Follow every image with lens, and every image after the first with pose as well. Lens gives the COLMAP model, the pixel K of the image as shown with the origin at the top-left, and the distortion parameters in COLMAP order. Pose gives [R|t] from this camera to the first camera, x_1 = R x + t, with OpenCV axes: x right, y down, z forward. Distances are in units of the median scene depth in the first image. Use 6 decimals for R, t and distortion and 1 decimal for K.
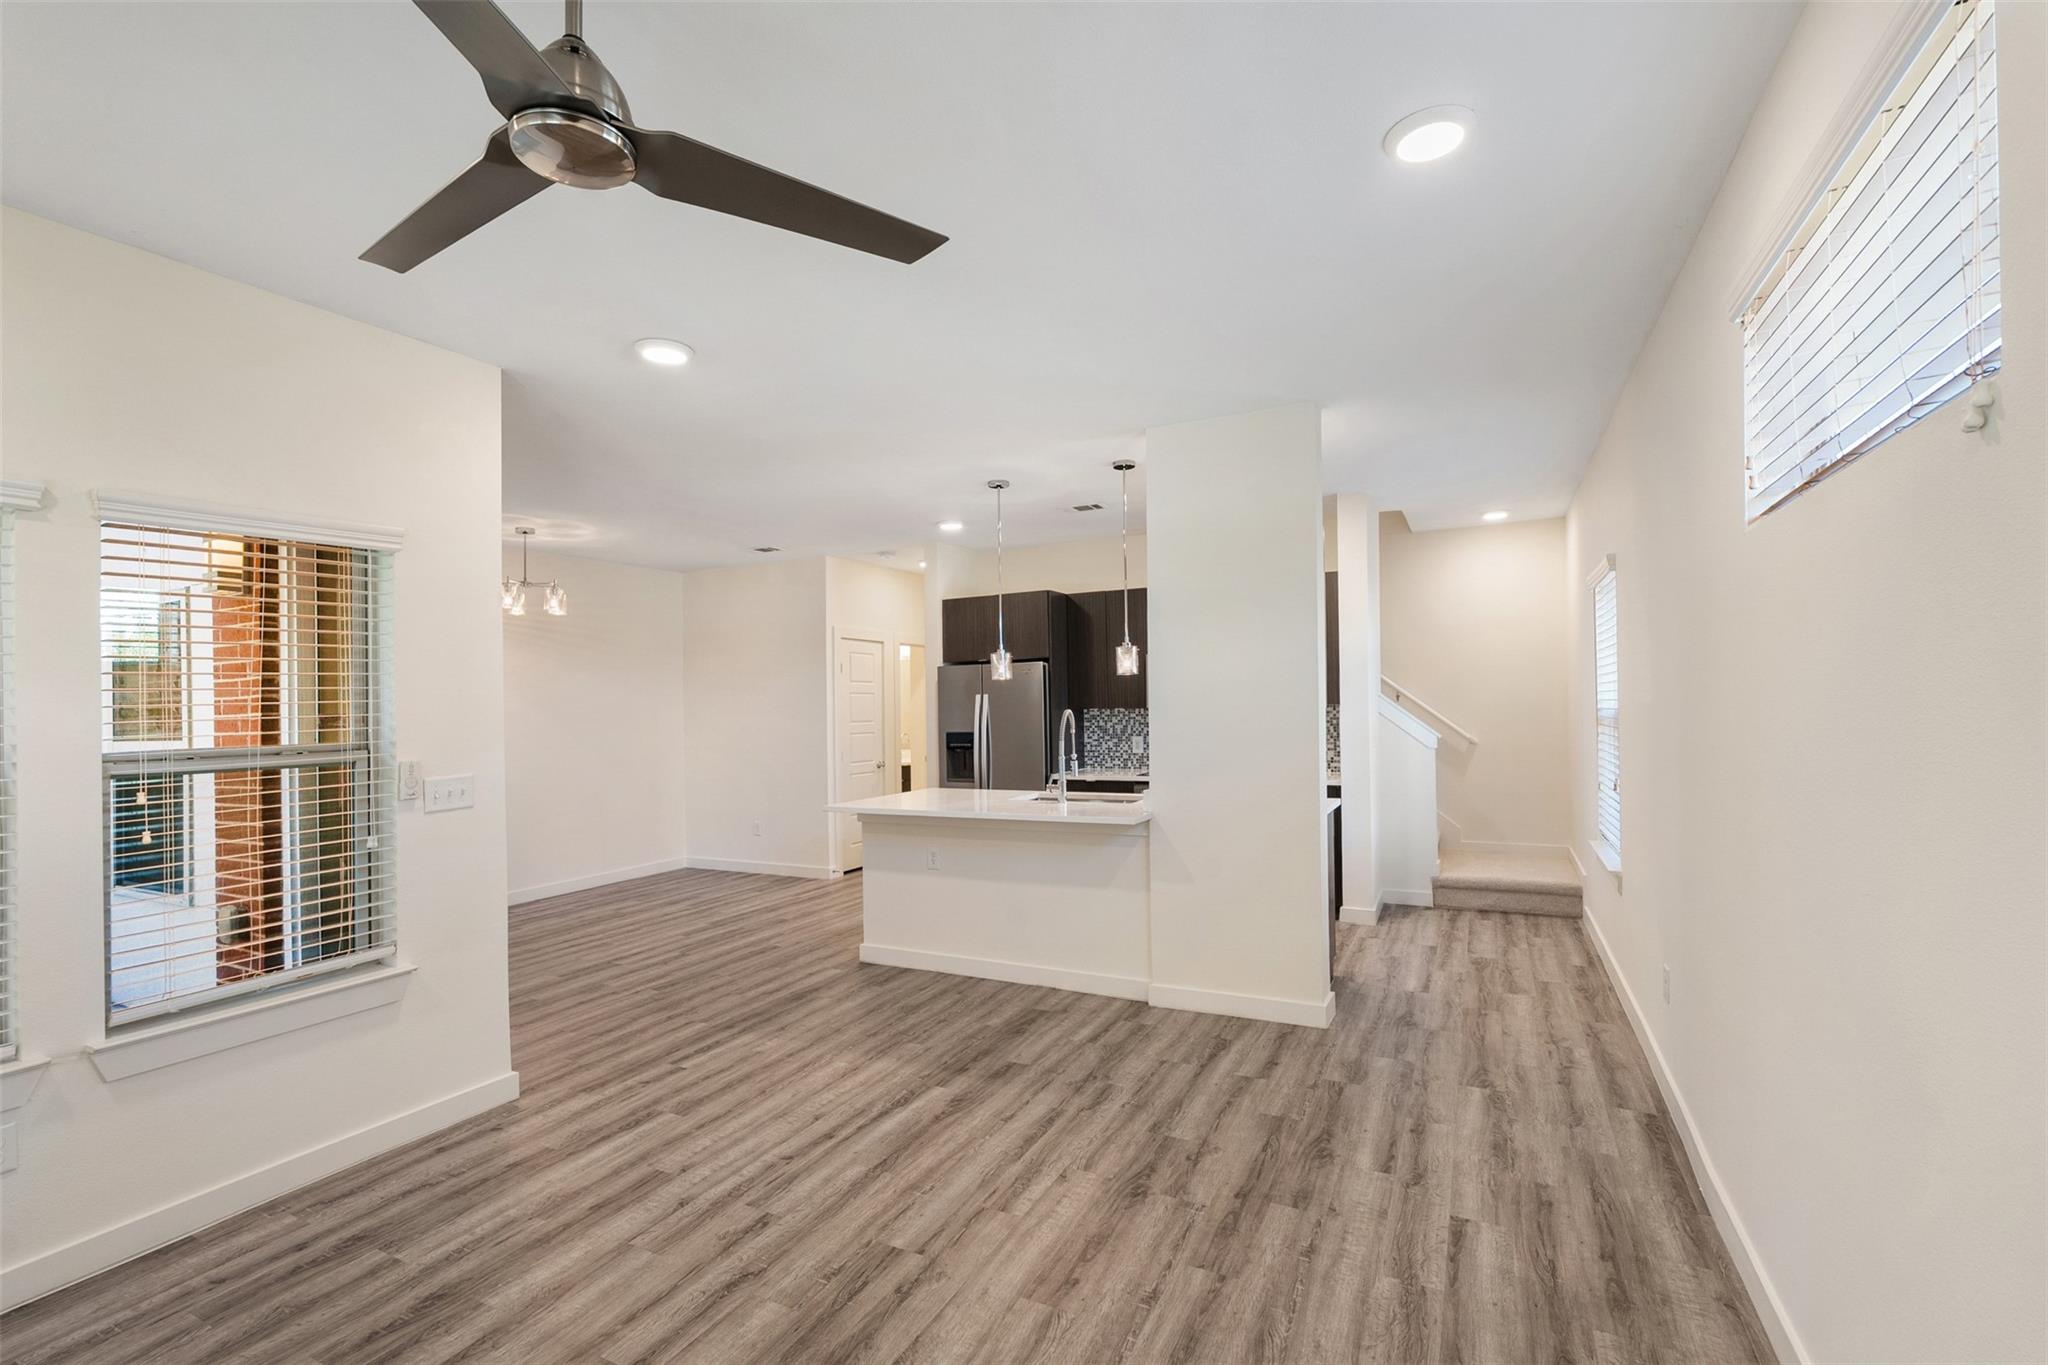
lens RADIAL K [[900.6, 0, 1024.0], [0, 900.6, 682.5], [0, 0, 1]] dist [-0.001161, -0.000080]
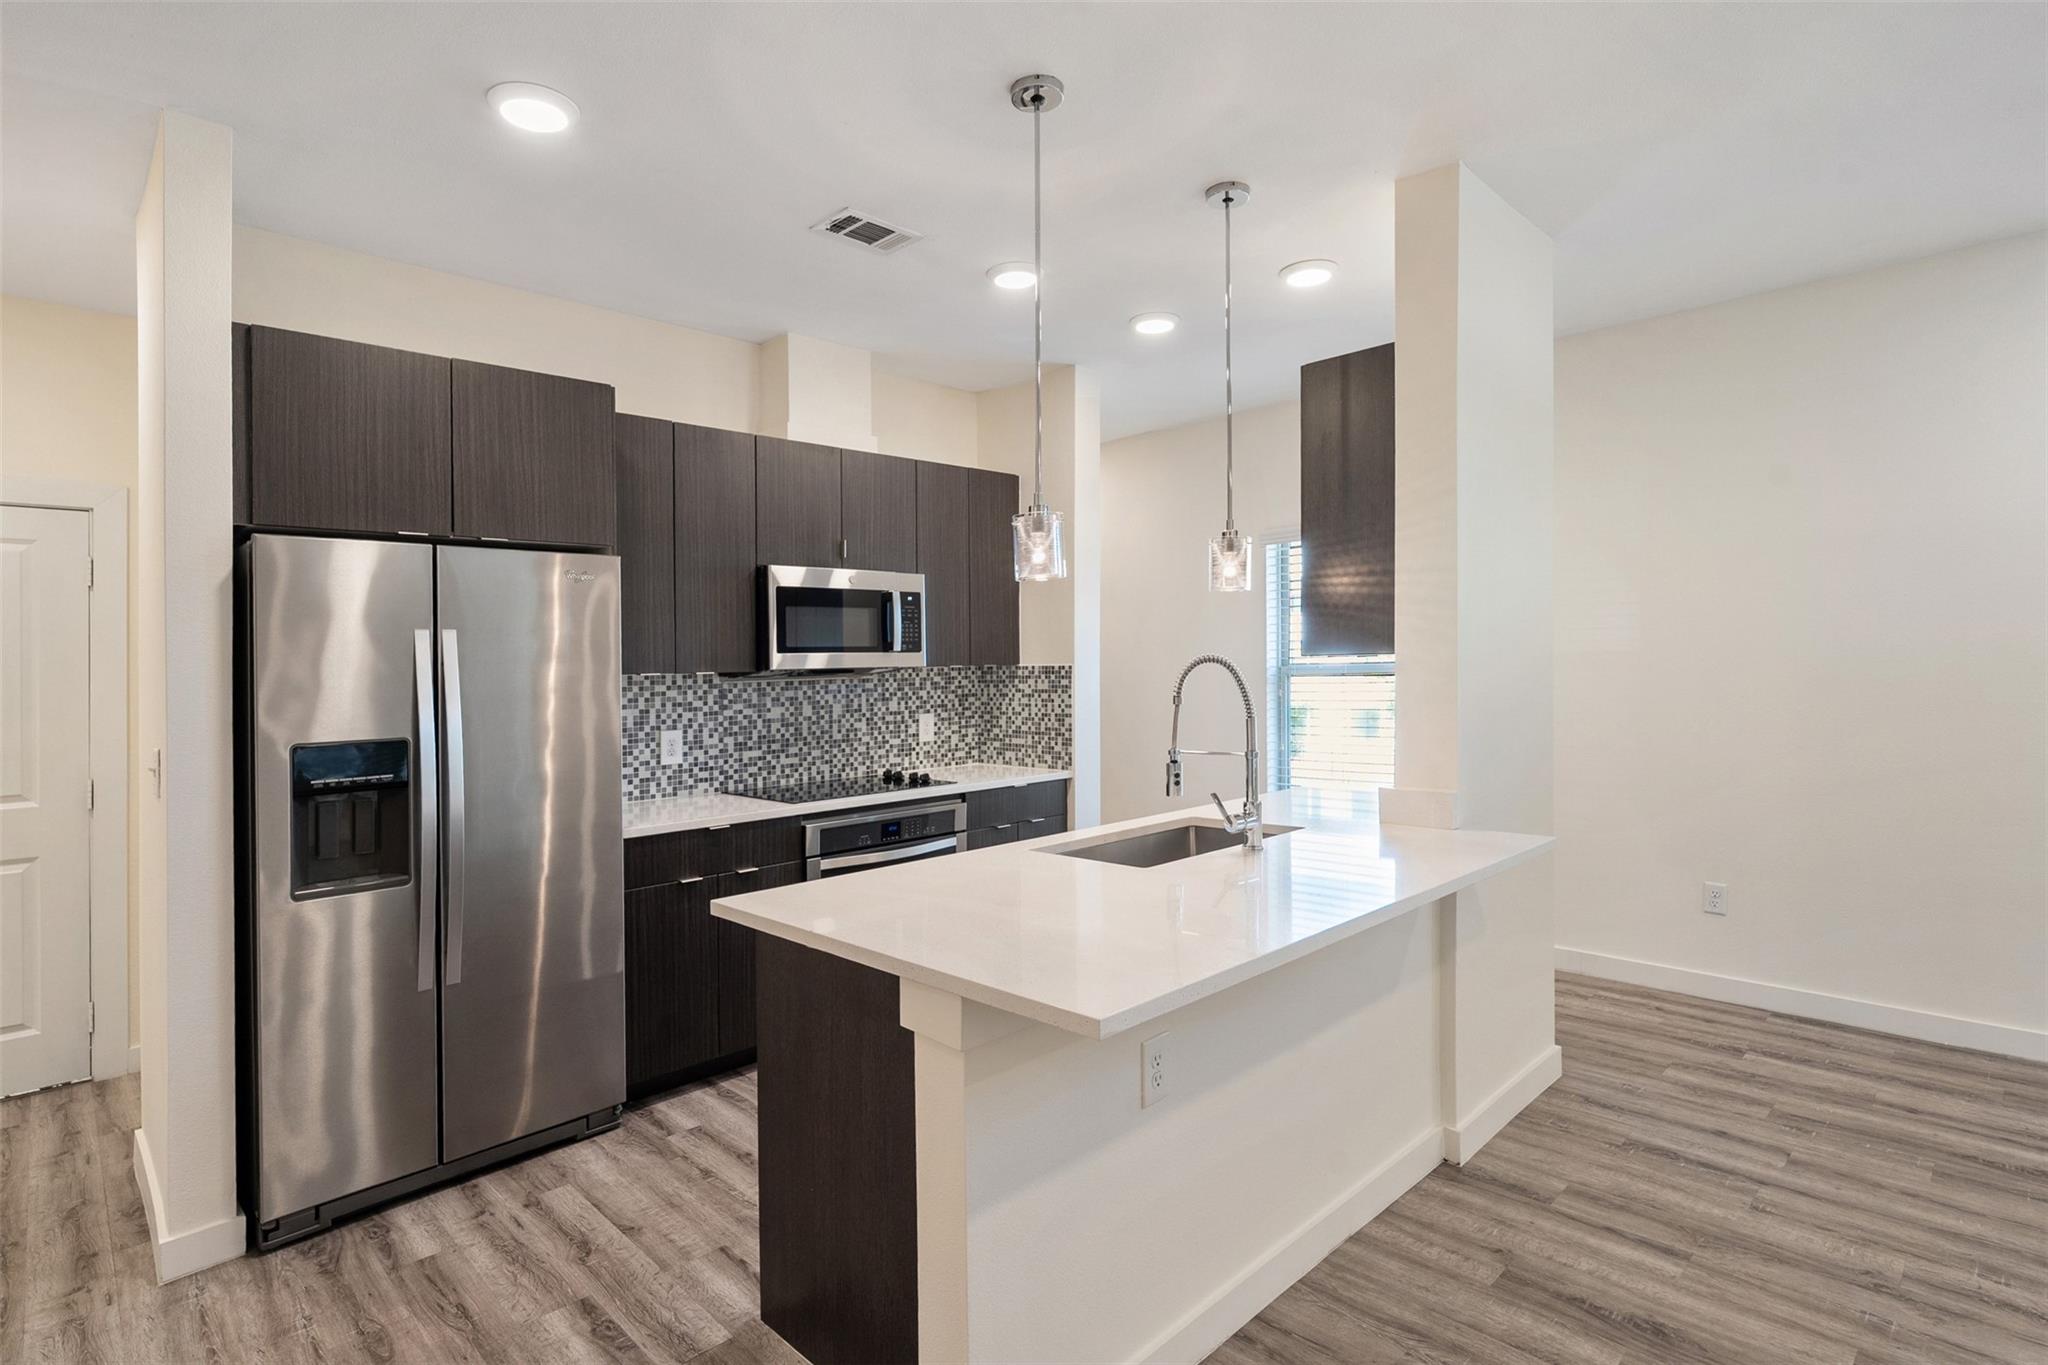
lens RADIAL K [[1011.3, 0, 1023.9], [0, 1011.3, 653.2], [0, 0, 1]] dist [-0.002222, 0.000772]
pose [[0.314606, 0.027629, 0.948820, -0.667982], [-0.005735, 0.999613, -0.027207, 0.060999], [-0.949205, 0.003118, 0.314643, 1.250545]]
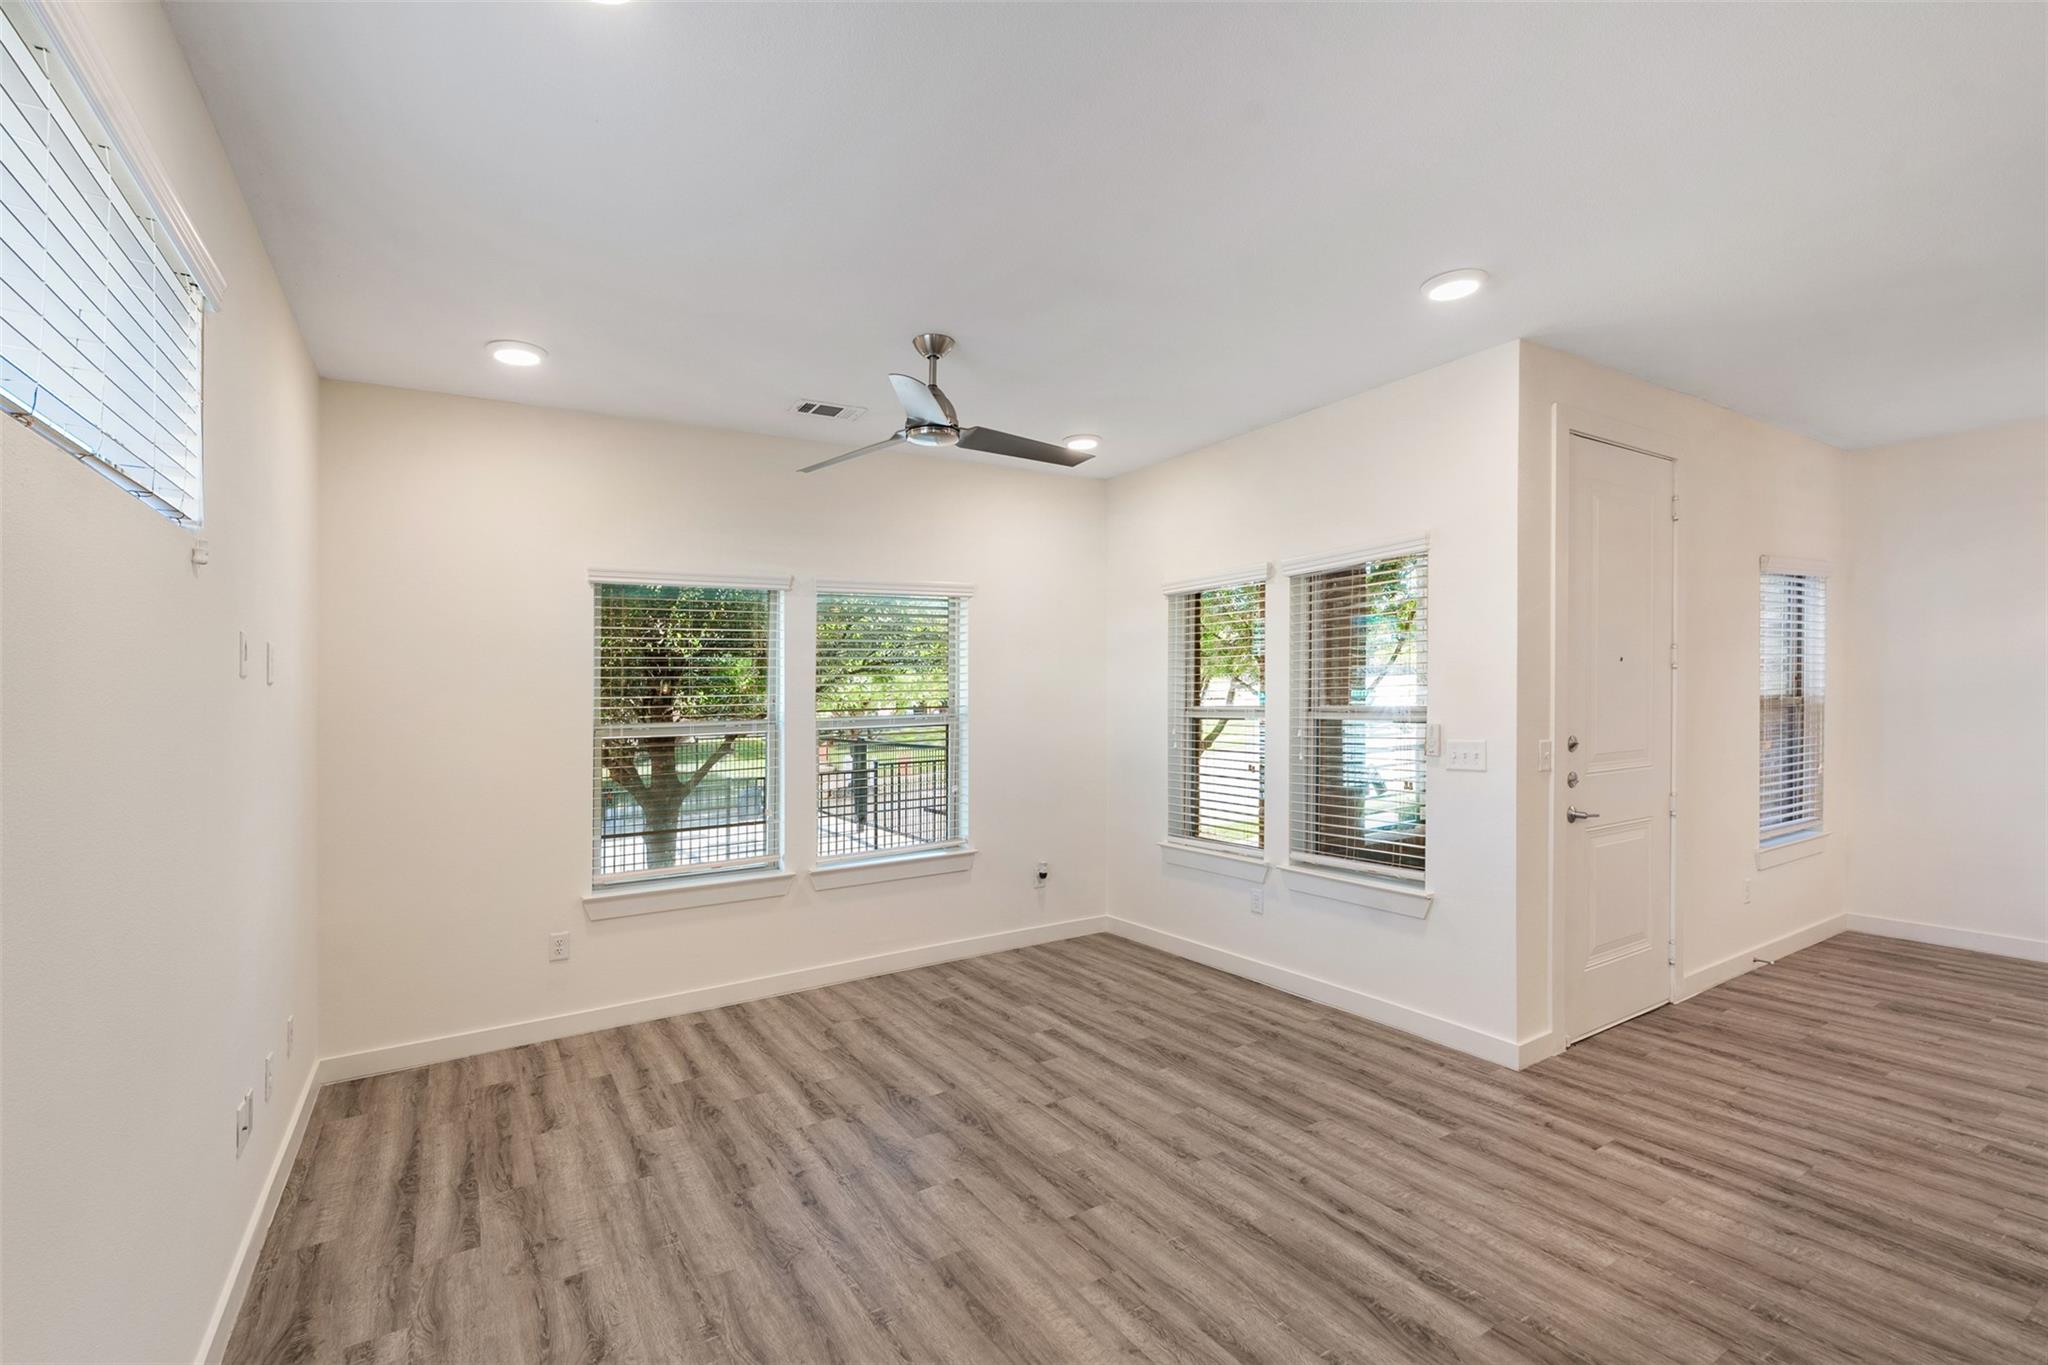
lens RADIAL K [[904.4, 0, 1023.1], [0, 904.4, 664.6], [0, 0, 1]] dist [-0.003223, -0.000476]
pose [[-0.510754, 0.006261, -0.859704, 0.537332], [0.053486, 0.998268, -0.024506, 0.008825], [0.858061, -0.058499, -0.510204, 1.005672]]
